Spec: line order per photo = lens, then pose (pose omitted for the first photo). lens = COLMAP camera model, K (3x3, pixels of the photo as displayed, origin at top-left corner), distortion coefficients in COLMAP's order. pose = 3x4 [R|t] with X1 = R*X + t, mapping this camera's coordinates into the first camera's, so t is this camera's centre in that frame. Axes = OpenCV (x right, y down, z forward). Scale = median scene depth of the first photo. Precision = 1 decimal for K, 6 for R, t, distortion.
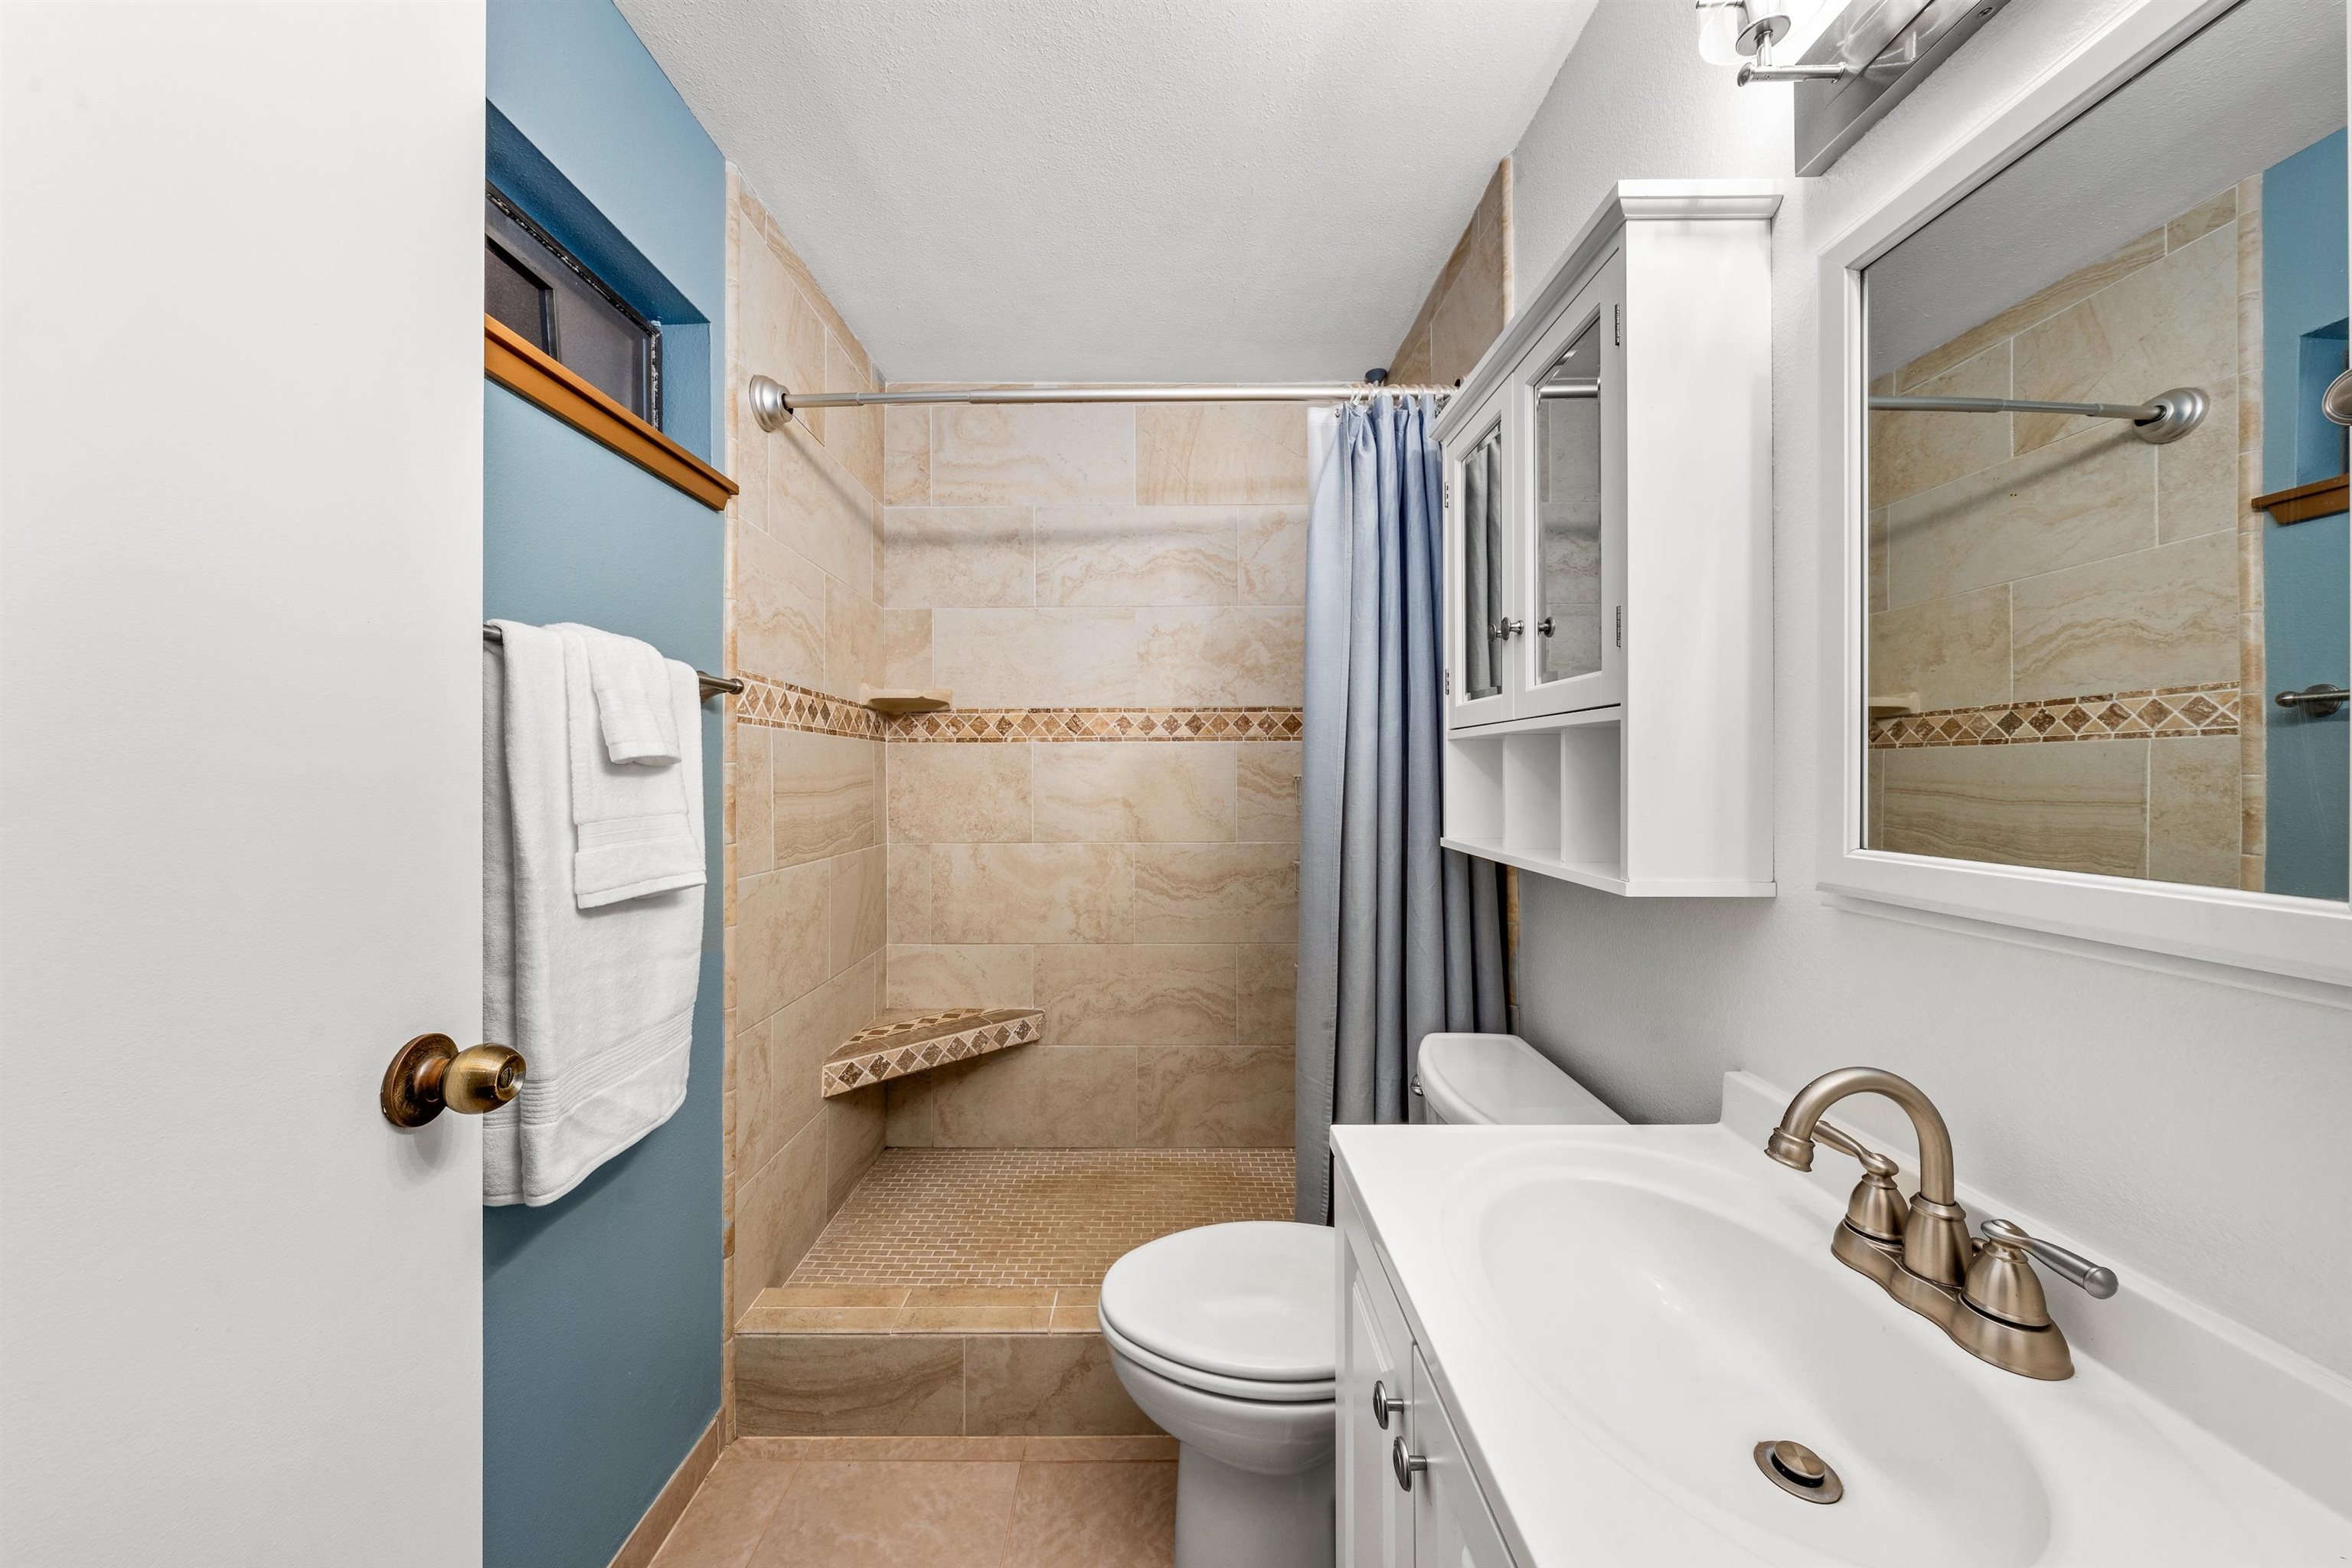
lens RADIAL K [[774.0, 0, 1135.4], [0, 774.0, 788.3], [0, 0, 1]] dist [0.000419, -0.000072]
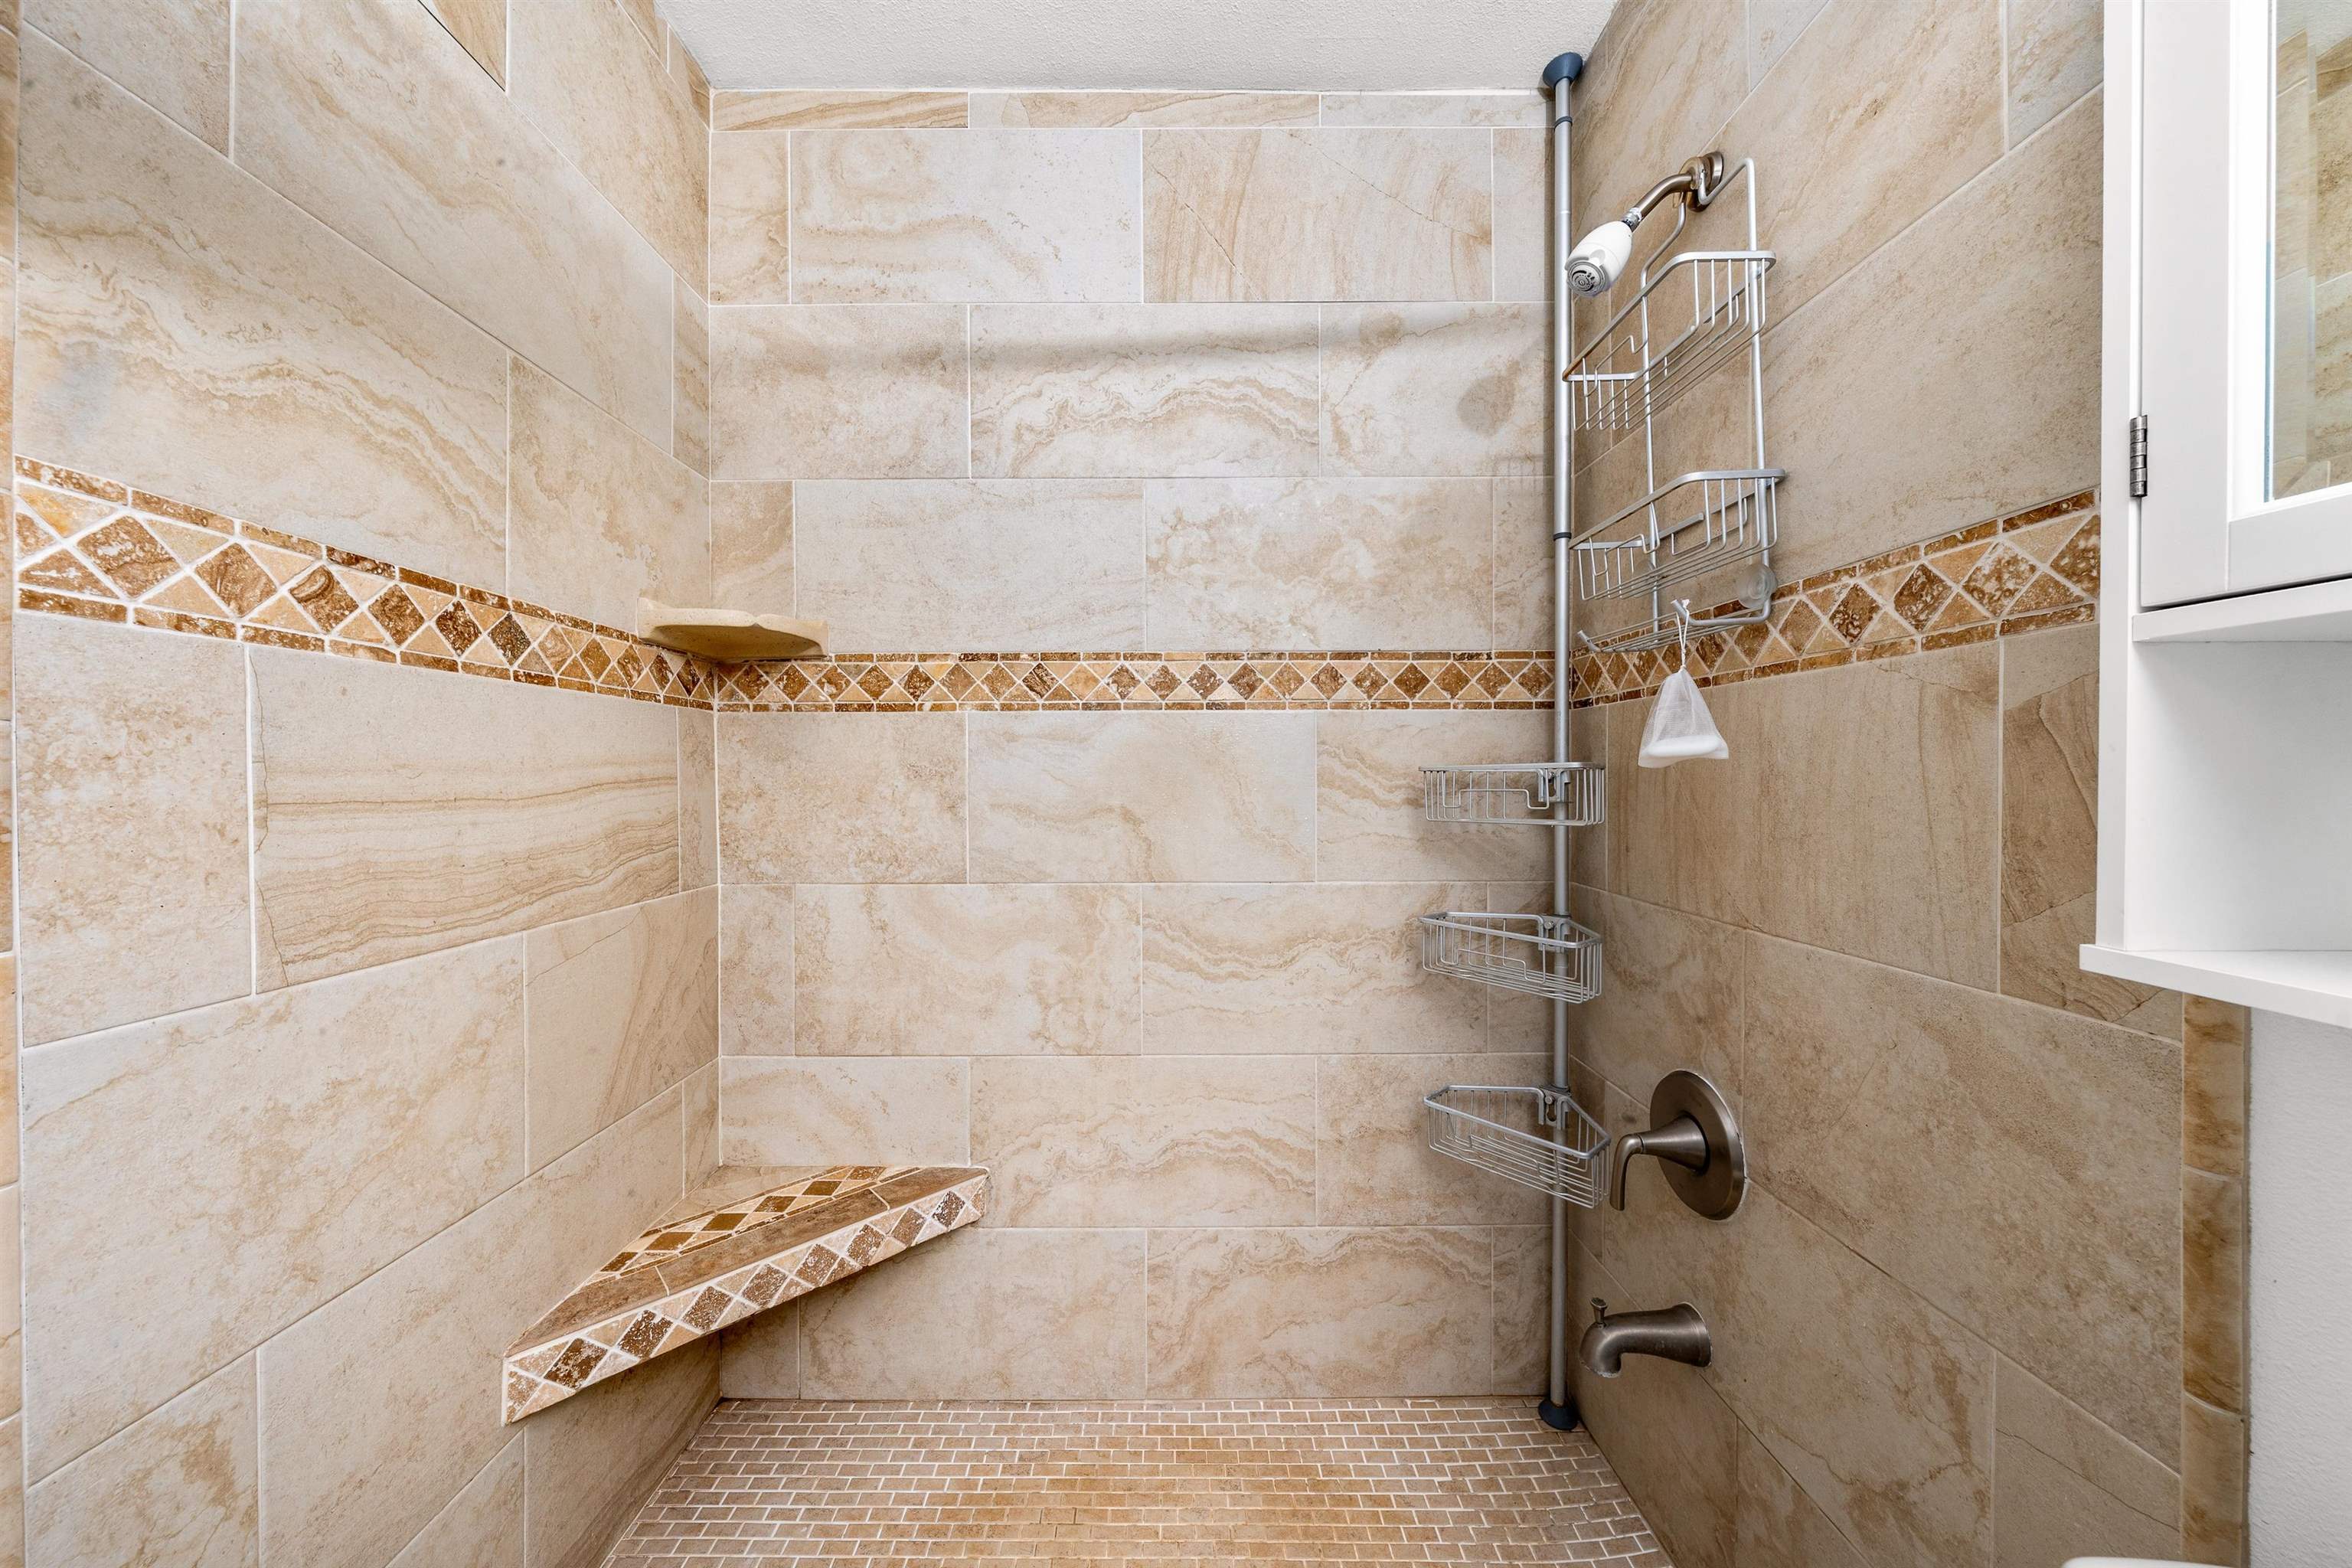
lens RADIAL K [[796.6, 0, 1195.0], [0, 796.6, 787.9], [0, 0, 1]] dist [-0.001521, -0.000082]
pose [[0.997700, -0.000969, 0.067776, -0.002136], [0.000996, 0.999999, -0.000372, -0.001626], [-0.067775, 0.000438, 0.997701, 0.400712]]
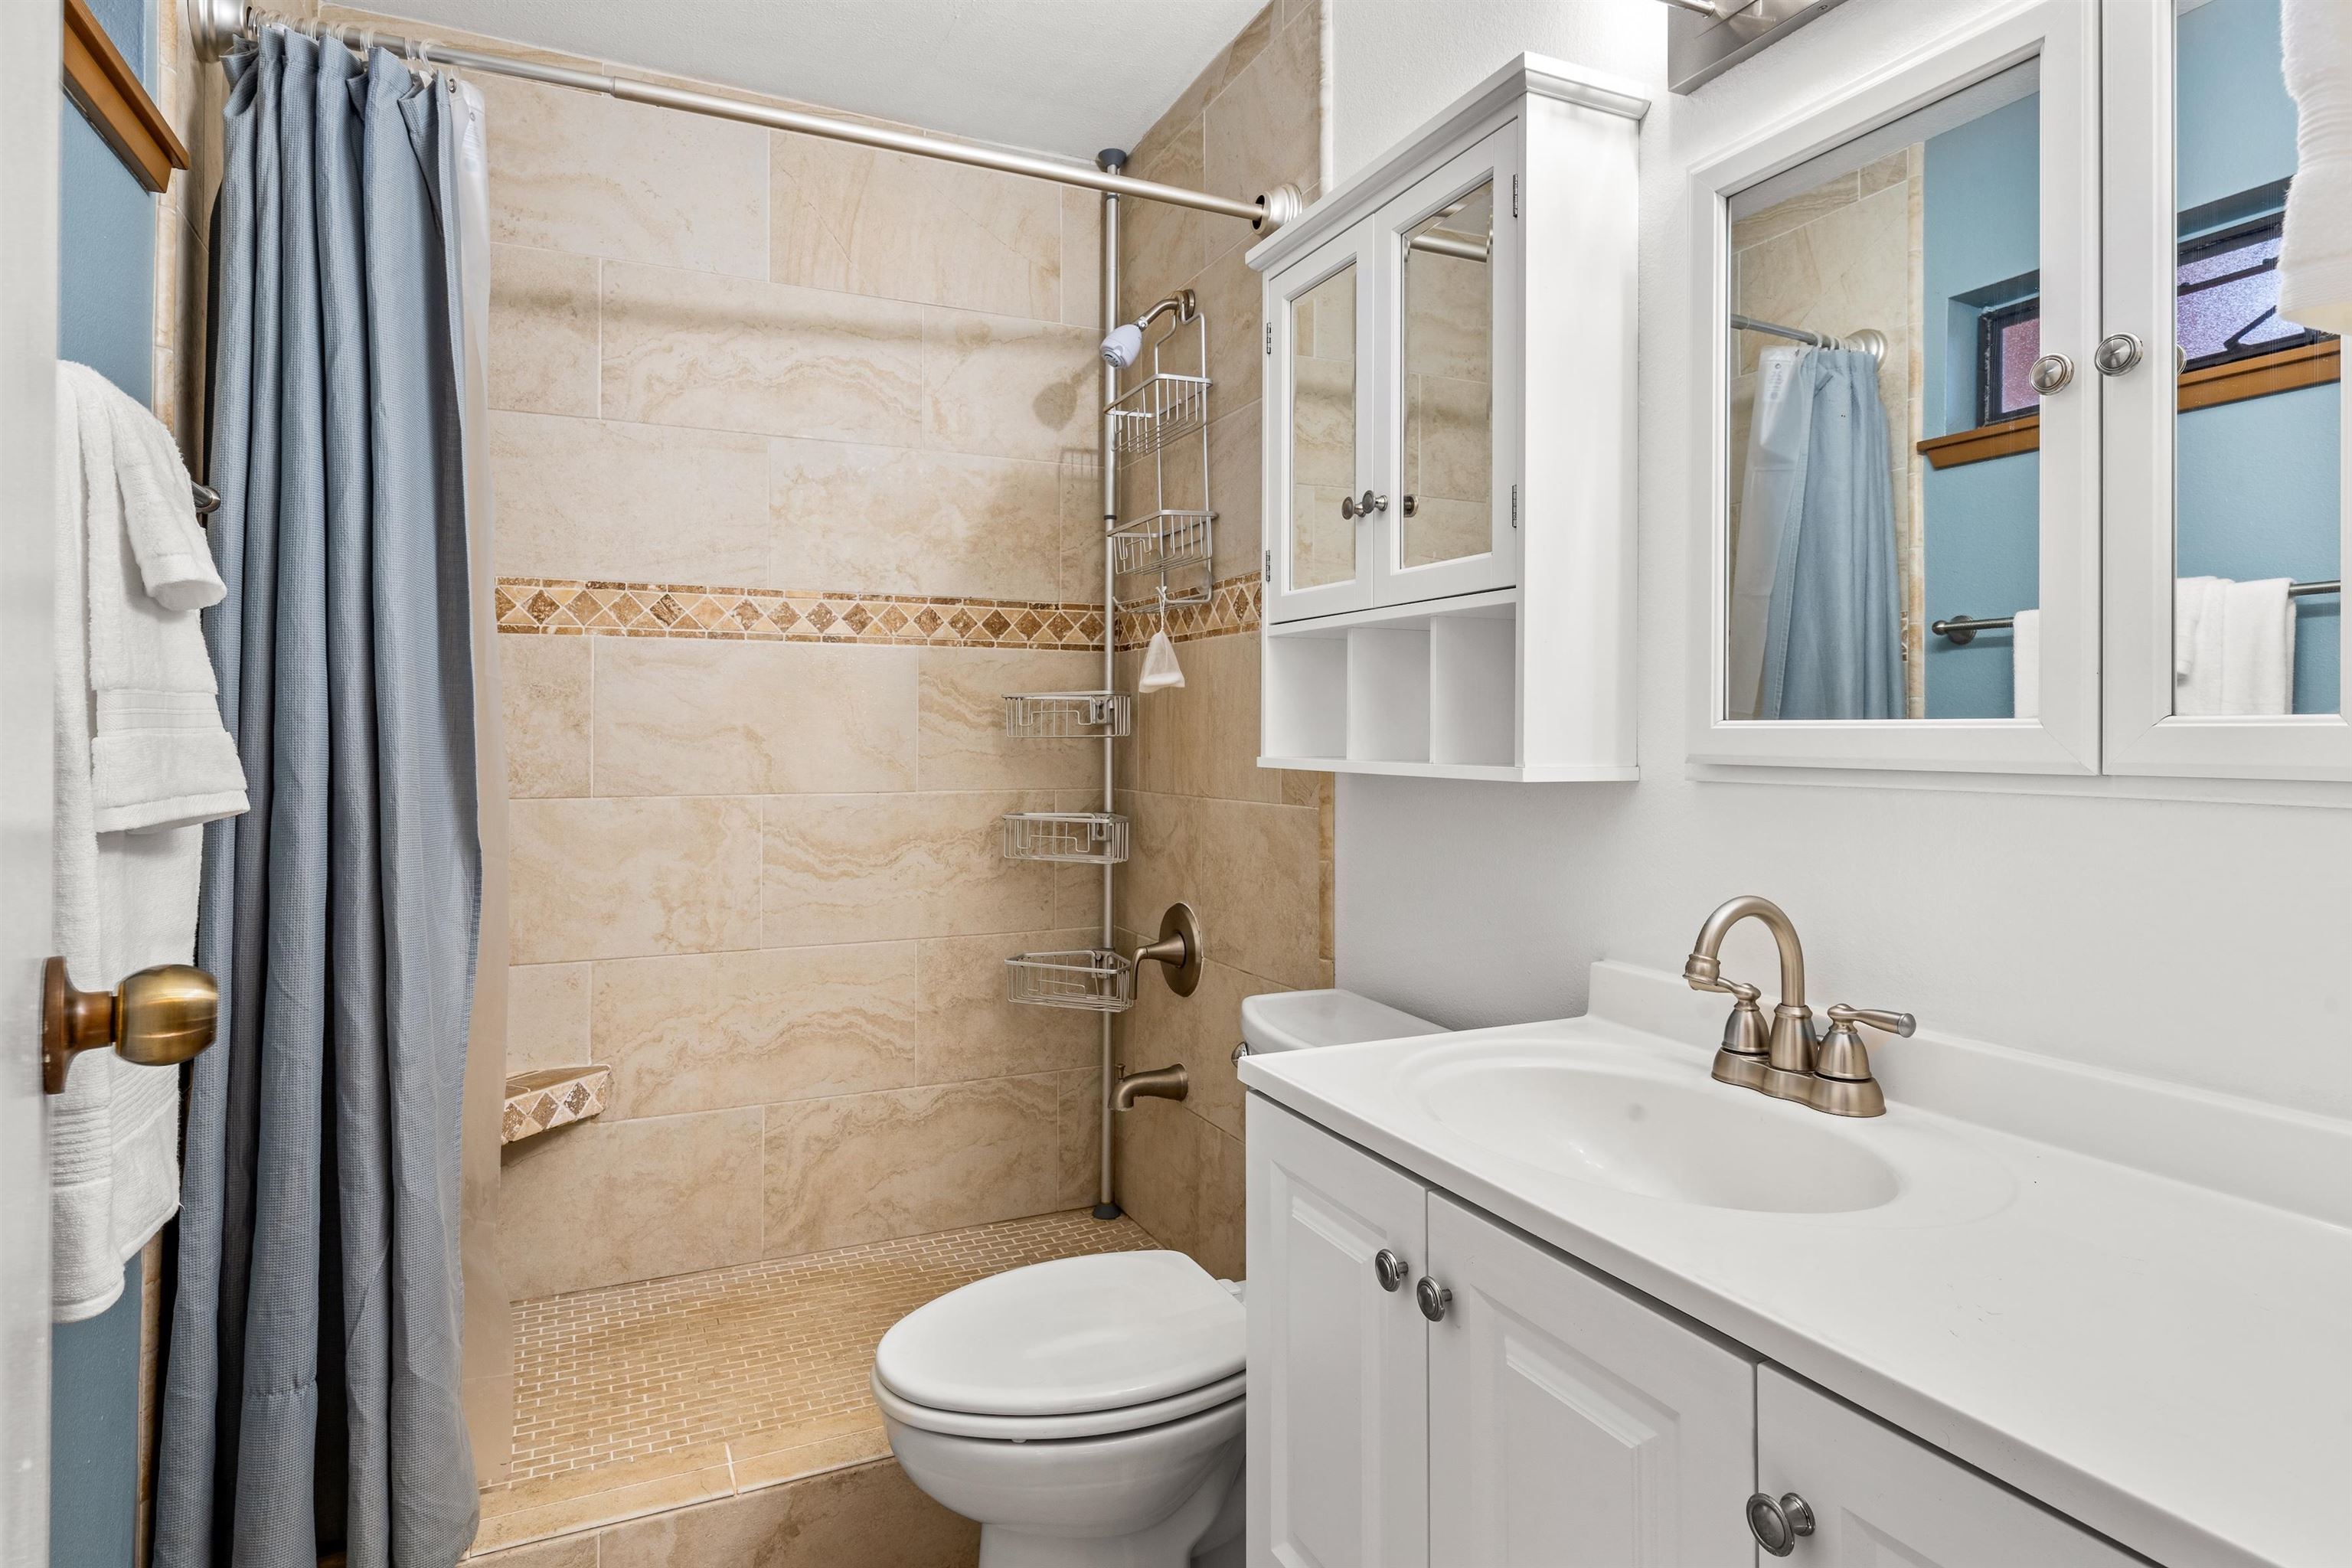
lens RADIAL K [[1243.8, 0, 1080.7], [0, 1243.8, 751.1], [0, 0, 1]] dist [0.004124, 0.000749]
pose [[0.920127, 0.004698, 0.391592, -0.168390], [-0.003318, 0.999986, -0.004201, 0.037126], [-0.391606, 0.002566, 0.920129, -0.076834]]
